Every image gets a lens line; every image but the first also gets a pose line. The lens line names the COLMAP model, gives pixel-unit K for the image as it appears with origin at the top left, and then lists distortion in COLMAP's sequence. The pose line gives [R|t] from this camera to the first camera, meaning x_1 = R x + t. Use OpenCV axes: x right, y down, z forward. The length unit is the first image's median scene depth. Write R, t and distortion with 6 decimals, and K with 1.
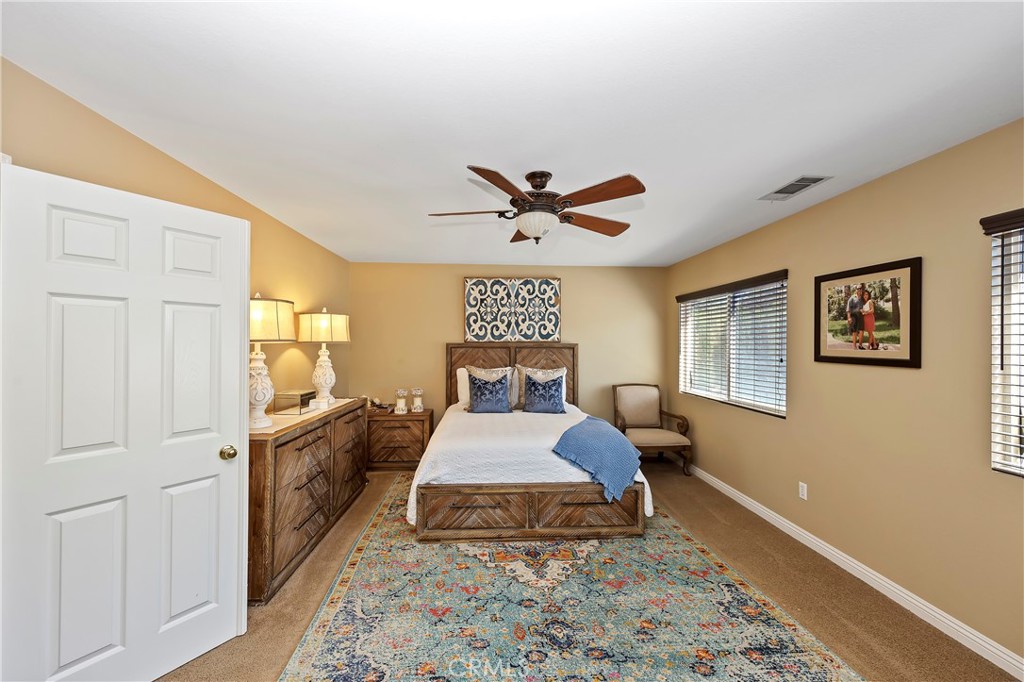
lens RADIAL K [[415.1, 0, 514.6], [0, 415.1, 342.0], [0, 0, 1]] dist [0.003143, -0.000211]
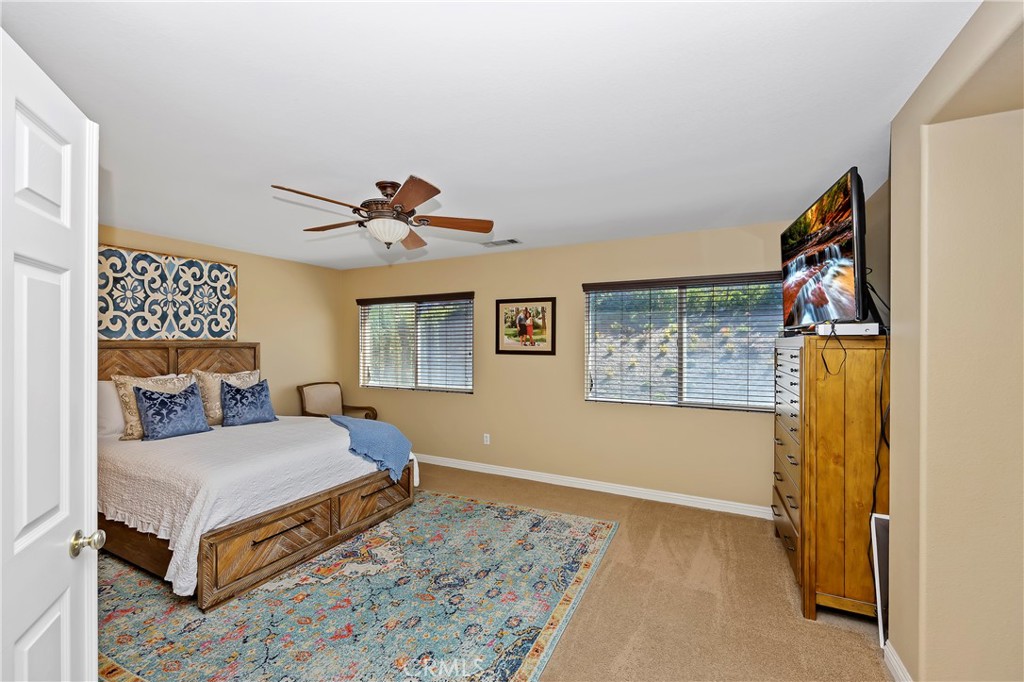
lens RADIAL K [[415.1, 0, 510.3], [0, 415.1, 342.7], [0, 0, 1]] dist [0.003143, -0.000211]
pose [[0.506634, -0.001283, 0.862160, -0.584157], [-0.002201, 0.999994, 0.002781, 0.000224], [-0.862158, -0.003307, 0.506628, 0.158640]]
